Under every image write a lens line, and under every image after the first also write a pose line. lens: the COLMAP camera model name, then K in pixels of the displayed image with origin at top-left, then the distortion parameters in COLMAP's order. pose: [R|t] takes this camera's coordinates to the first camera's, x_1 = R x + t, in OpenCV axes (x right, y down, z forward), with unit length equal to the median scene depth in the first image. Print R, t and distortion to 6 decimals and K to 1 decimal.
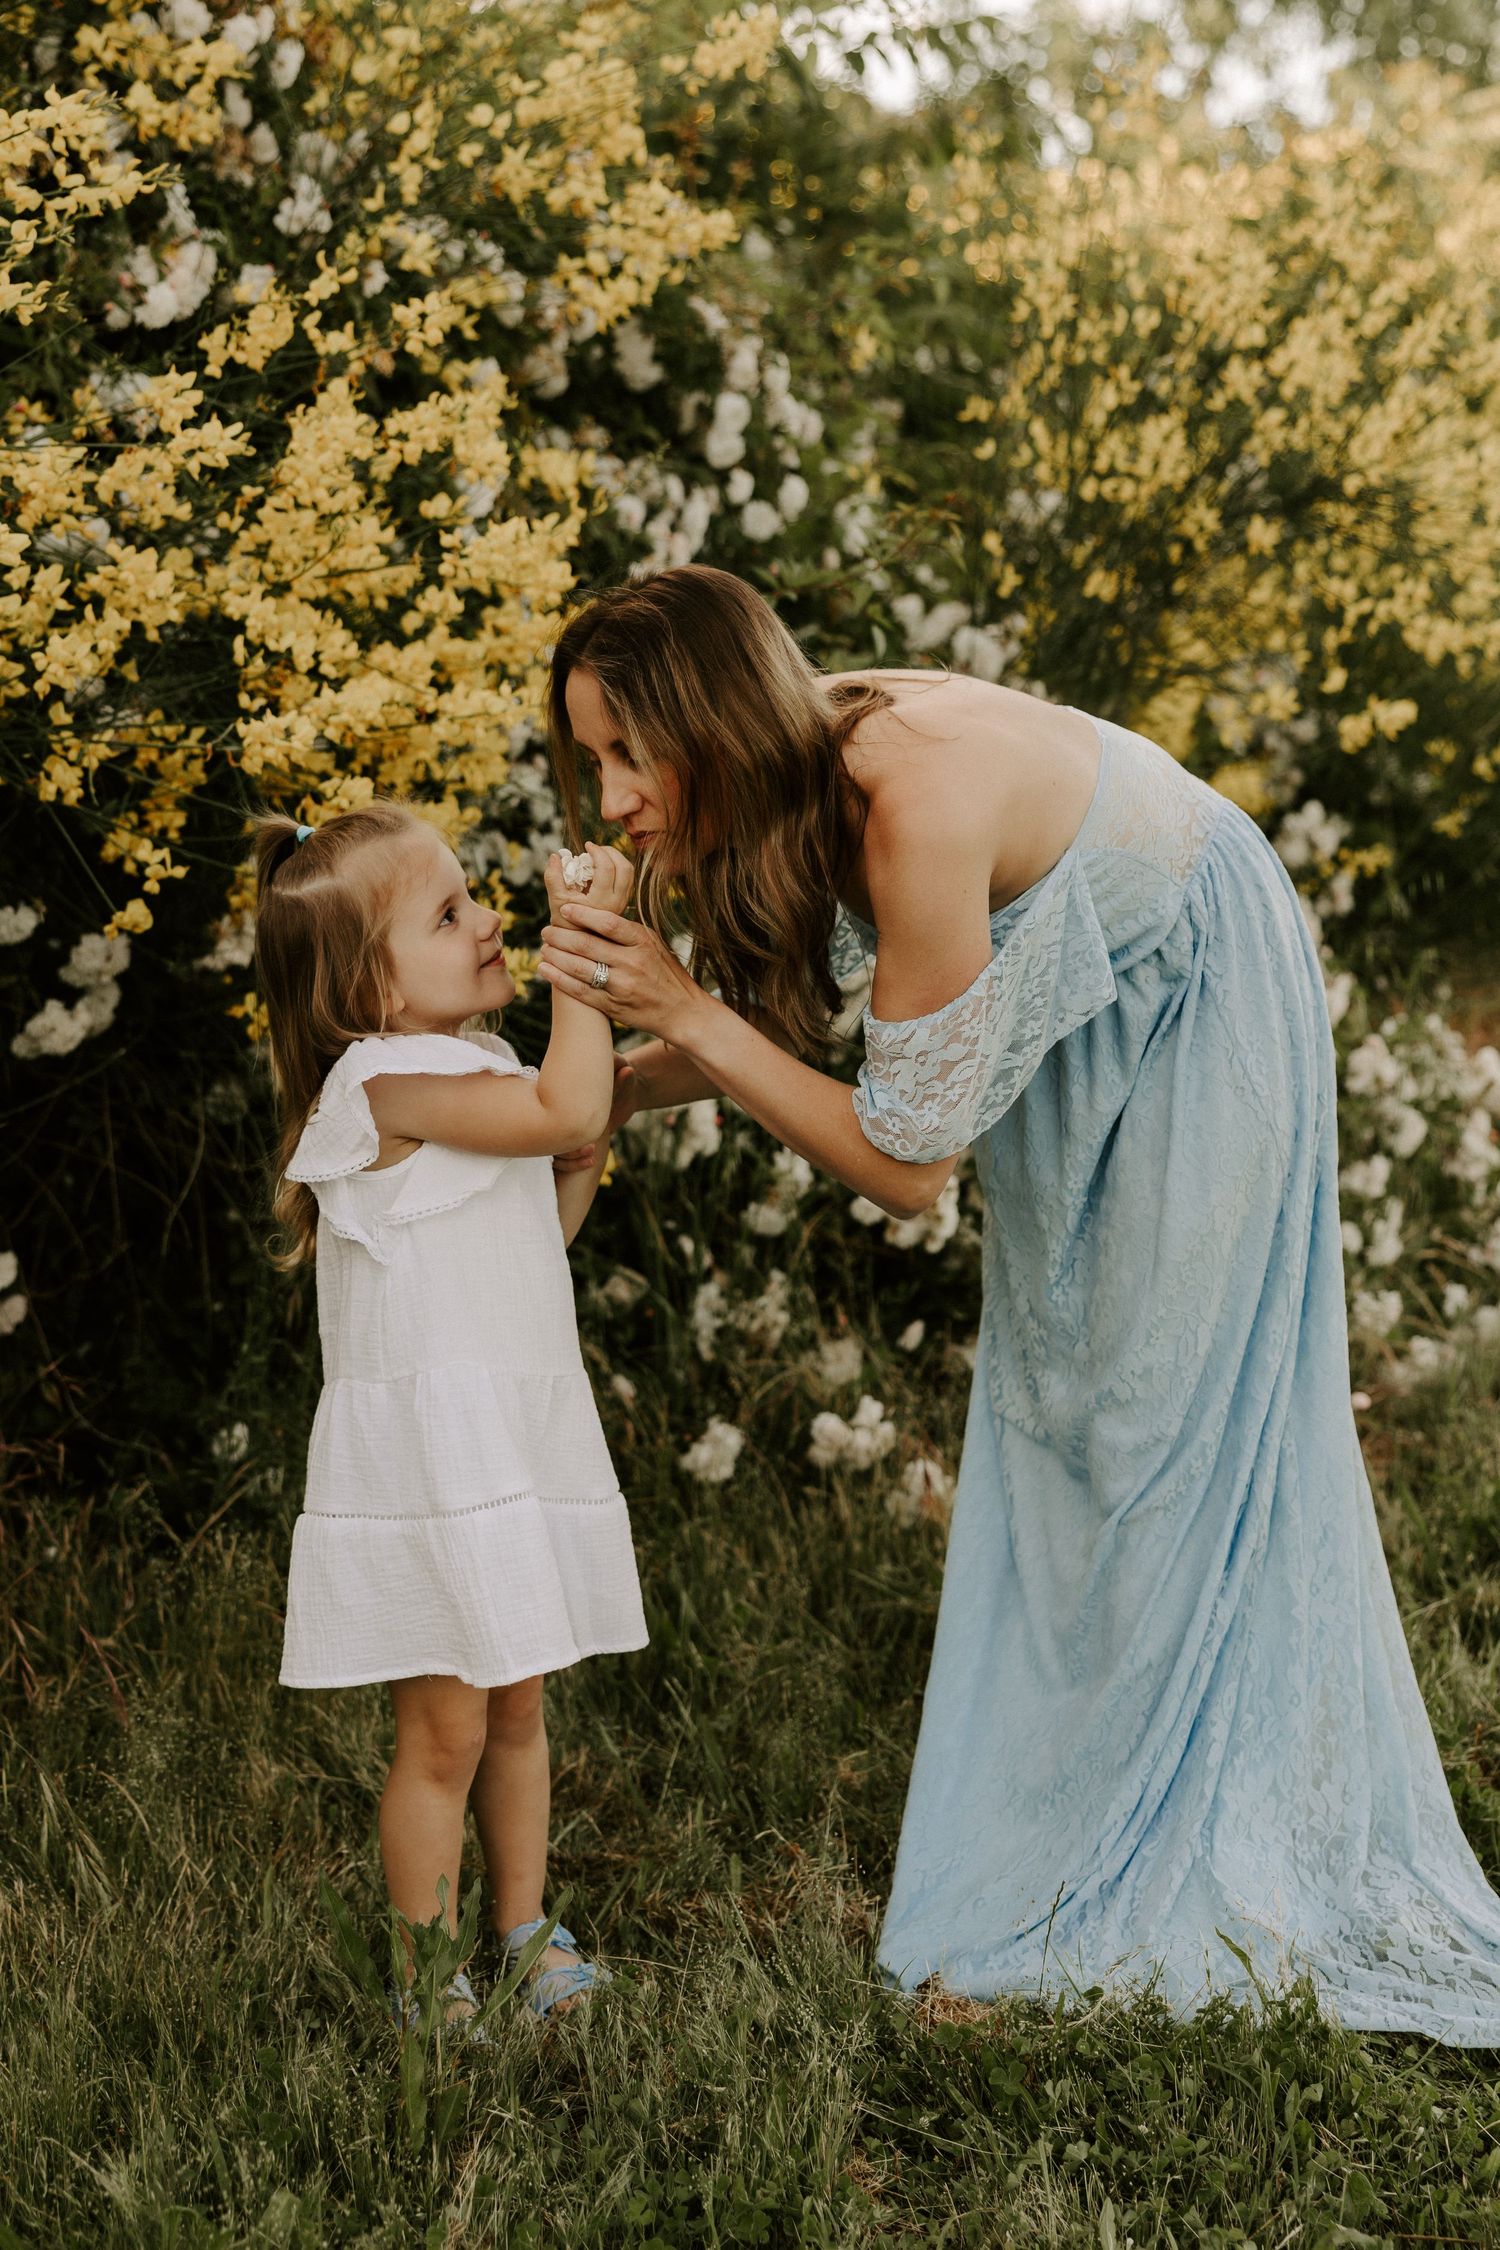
lens RADIAL K [[2929.6, 0, 750.0], [0, 2929.6, 1125.0], [0, 0, 1]] dist [0.002559, 0.004736]
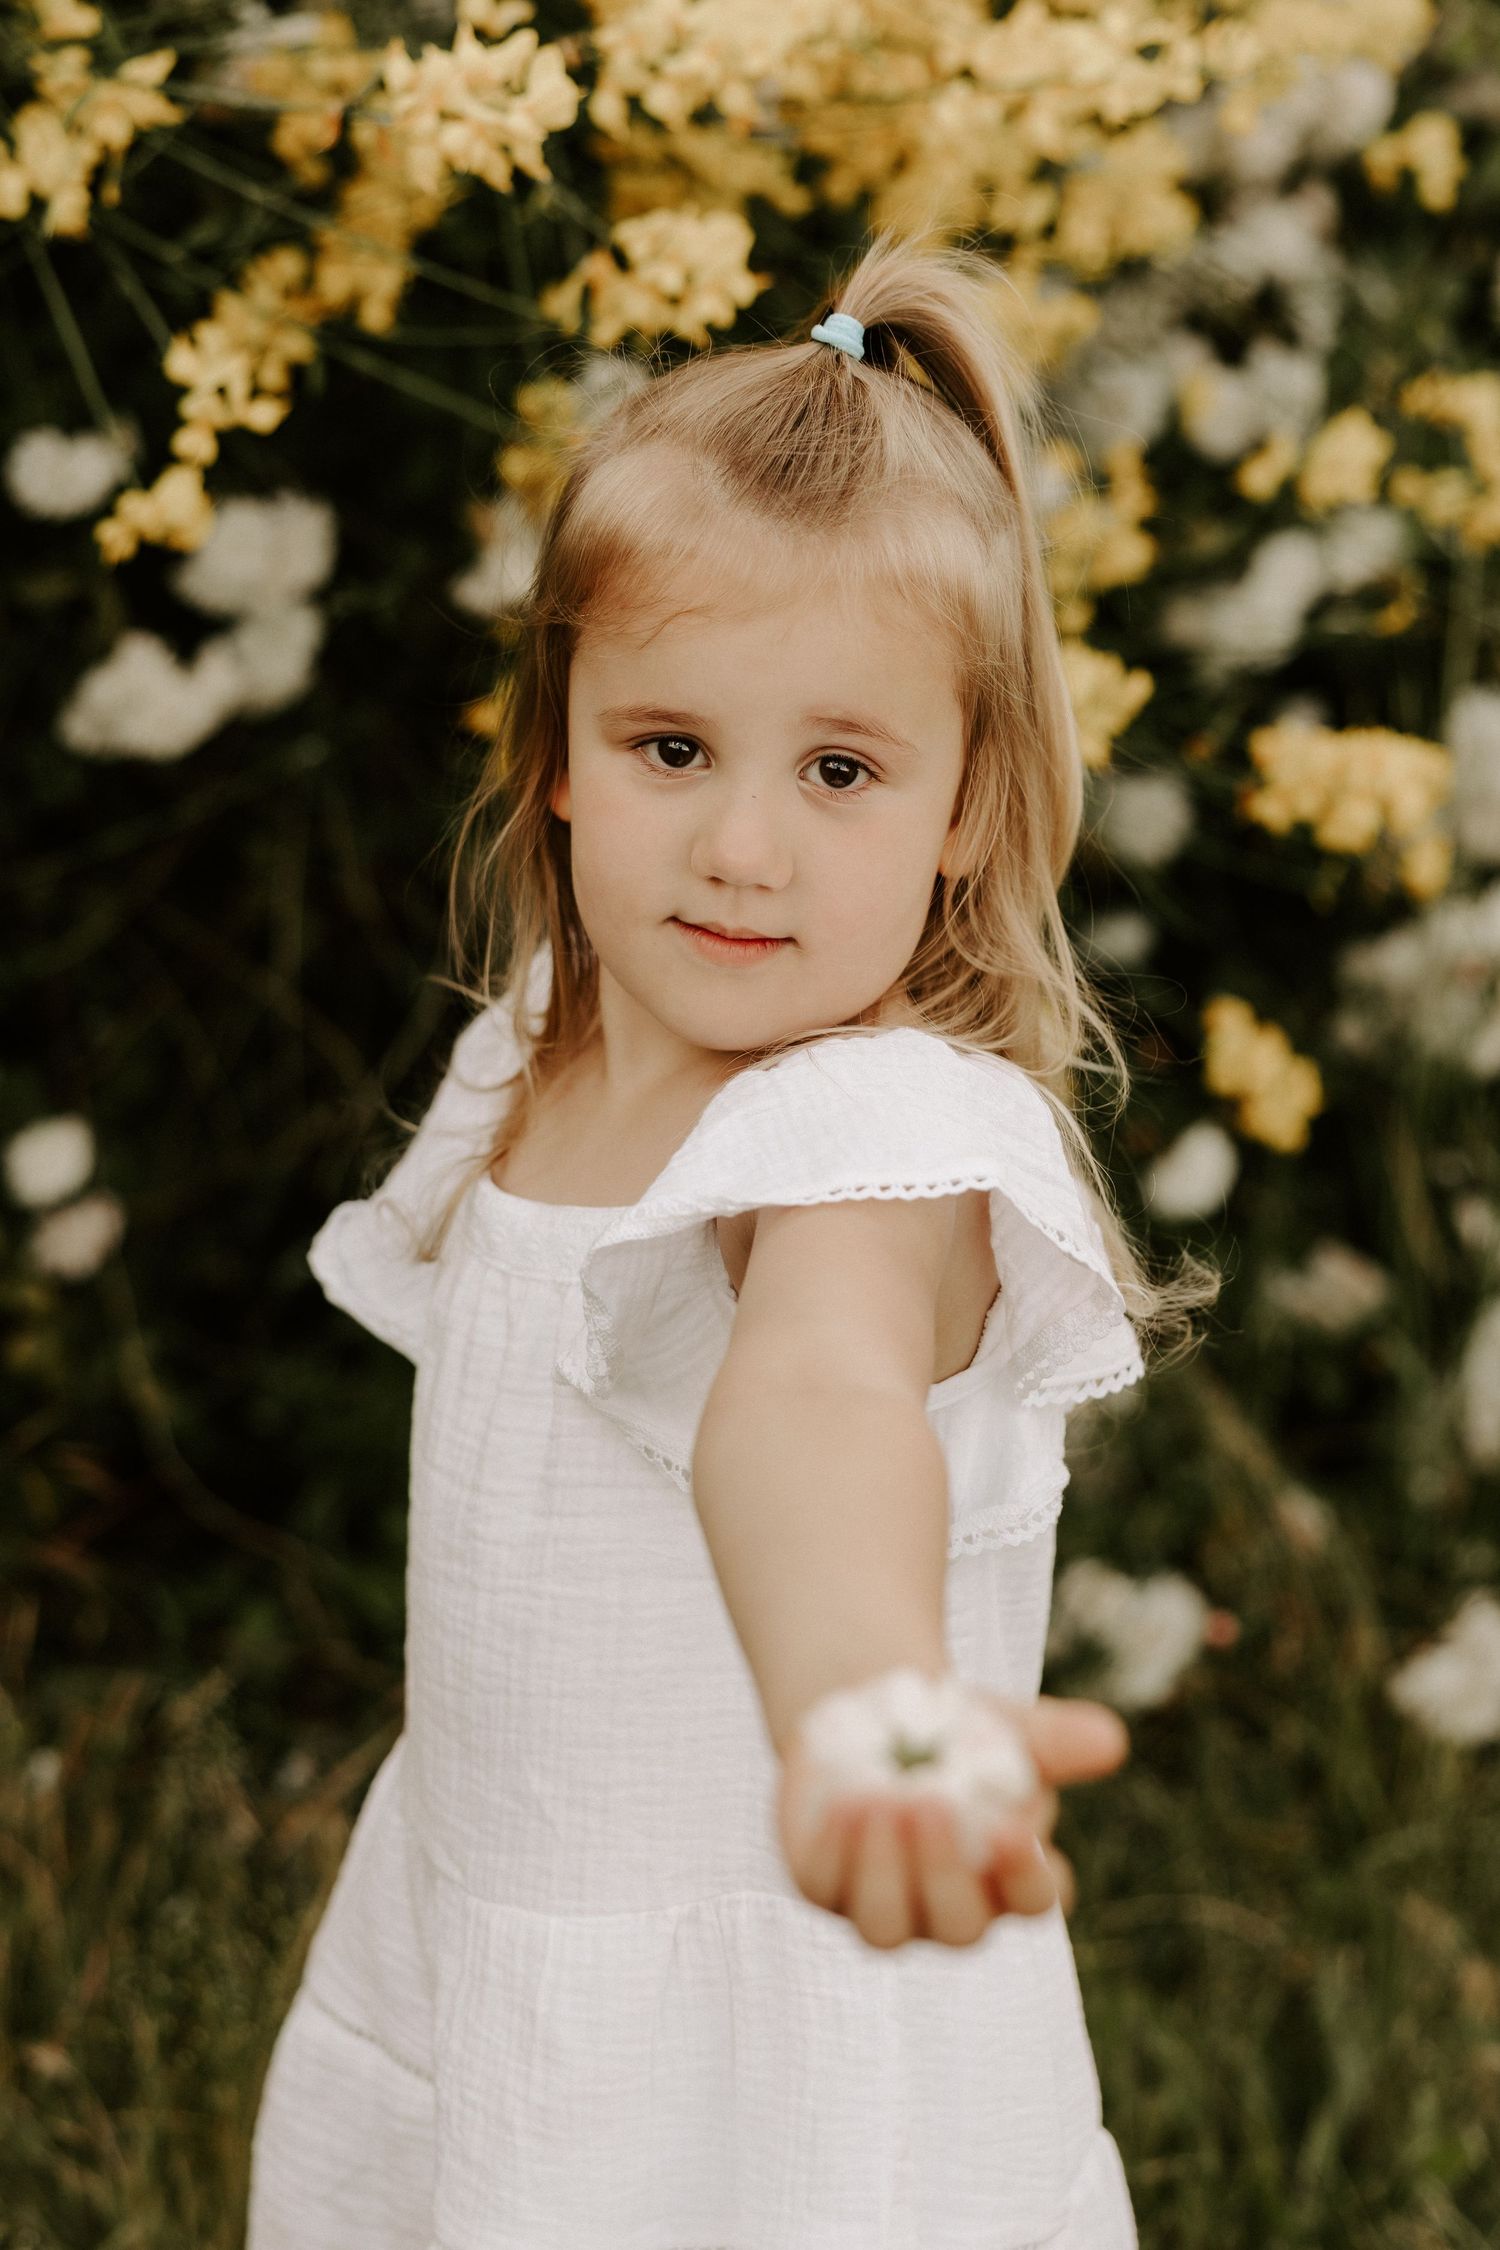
lens RADIAL K [[4143.1, 0, 750.0], [0, 4143.1, 1125.0], [0, 0, 1]] dist [-0.036119, -0.070218]
pose [[0.970279, 0.123183, -0.208288, 0.004627], [-0.101385, 0.988488, 0.112309, -0.053067], [0.219725, -0.087854, 0.971598, 0.390980]]
